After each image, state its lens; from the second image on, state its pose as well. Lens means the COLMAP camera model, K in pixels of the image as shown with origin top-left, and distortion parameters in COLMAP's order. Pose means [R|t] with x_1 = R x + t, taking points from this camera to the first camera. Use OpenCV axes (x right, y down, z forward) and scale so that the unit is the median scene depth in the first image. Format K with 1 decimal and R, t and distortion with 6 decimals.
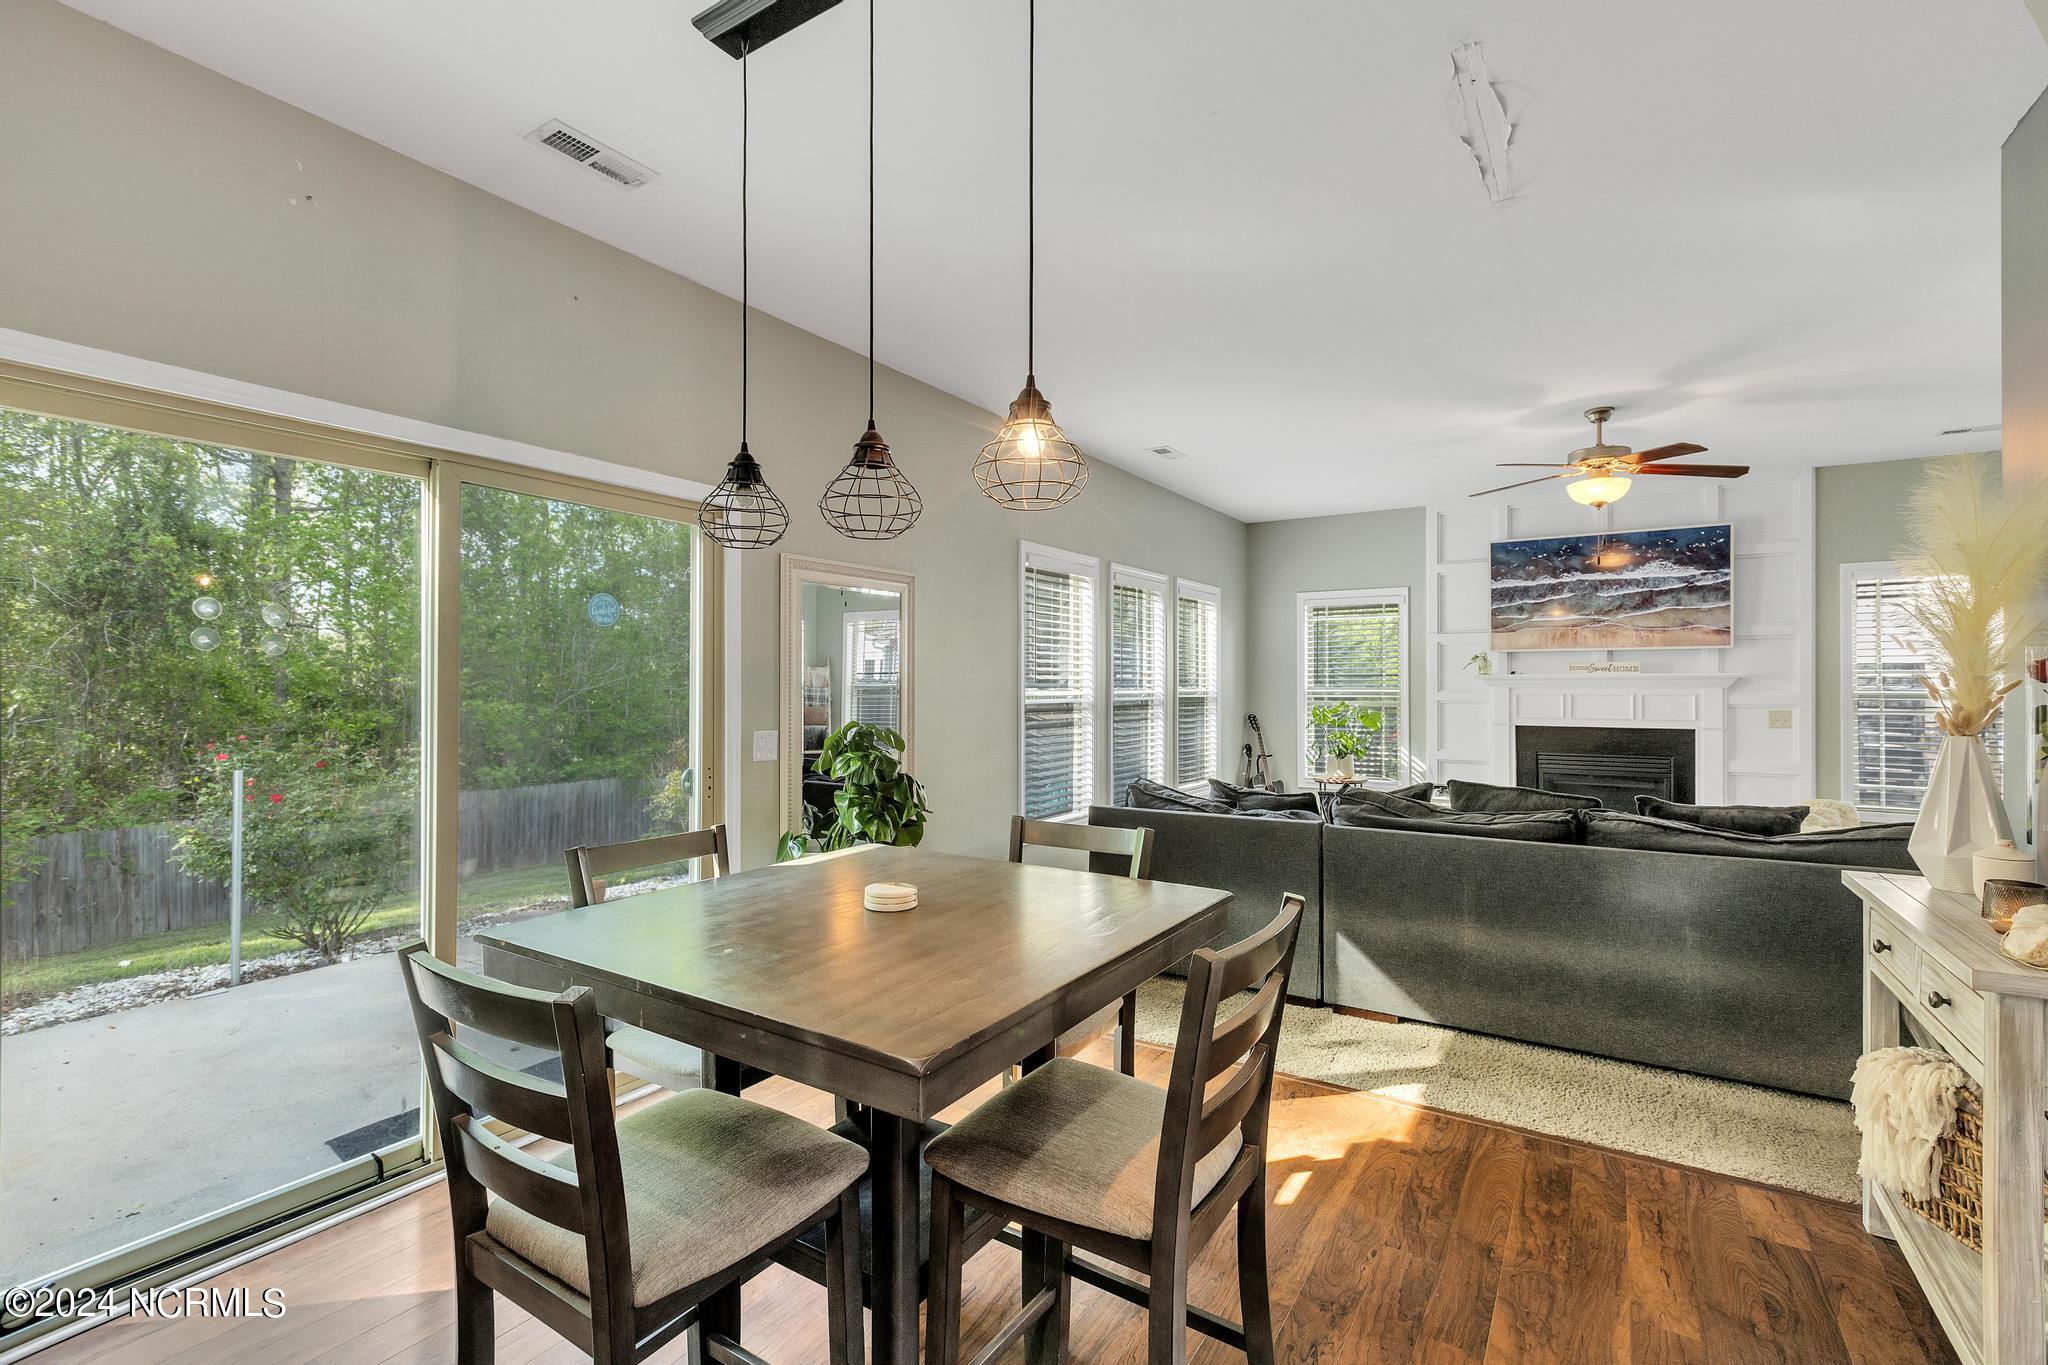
lens RADIAL K [[909.8, 0, 1024.0], [0, 909.8, 682.5], [0, 0, 1]] dist [-0.000423, -0.005138]
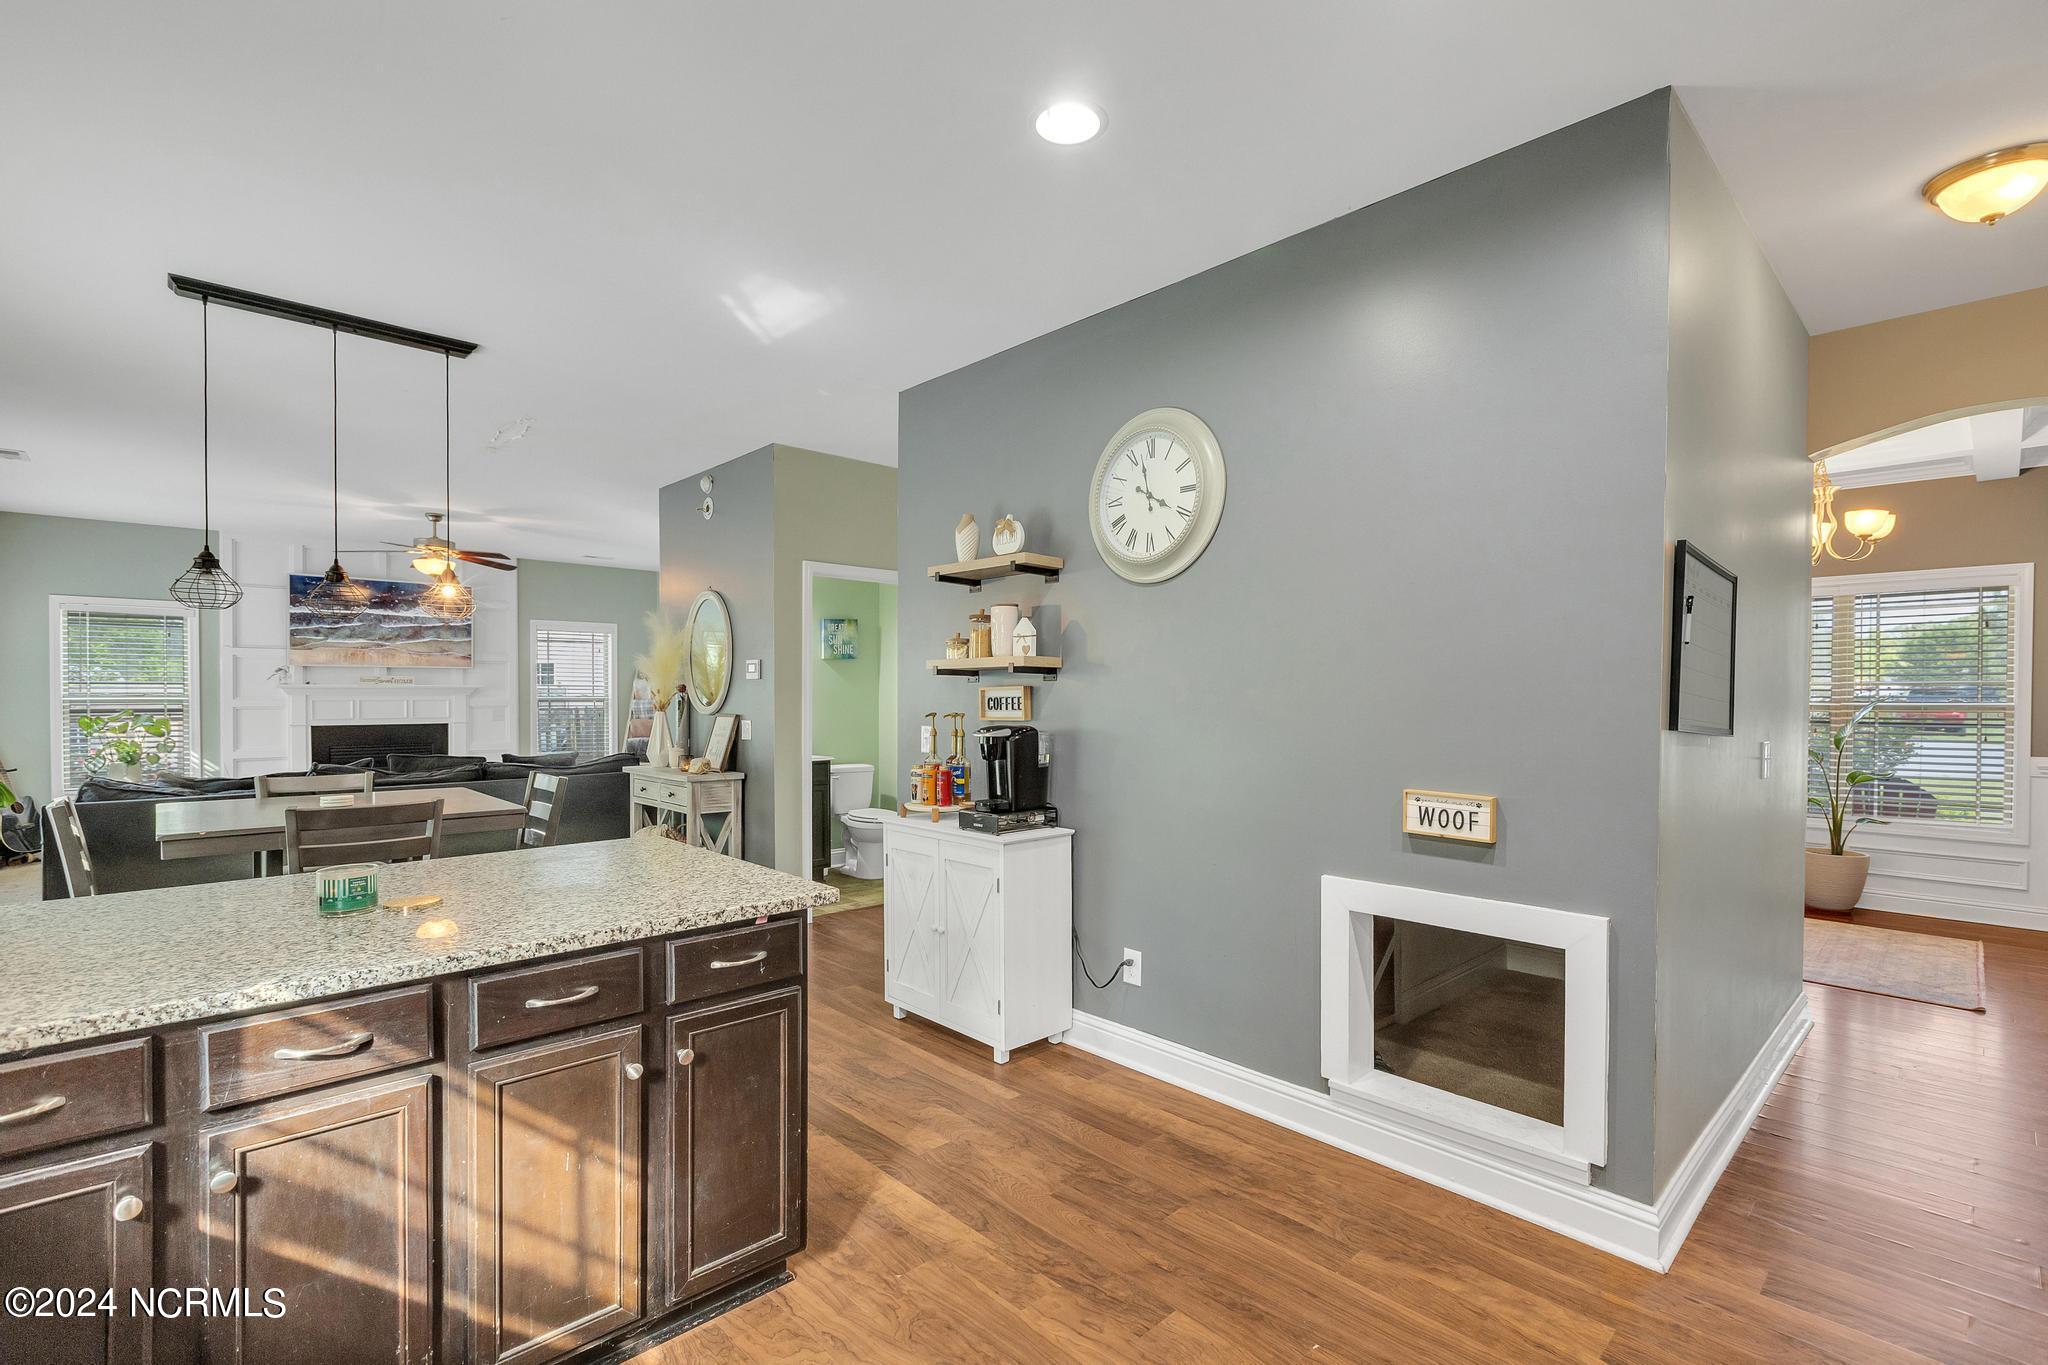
lens RADIAL K [[923.0, 0, 1034.3], [0, 923.0, 700.4], [0, 0, 1]] dist [0.000422, -0.000414]
pose [[0.229268, -0.007475, 0.973335, -0.472084], [-0.002844, 0.999961, 0.008350, -0.000419], [-0.973359, -0.004683, 0.229238, -0.249131]]
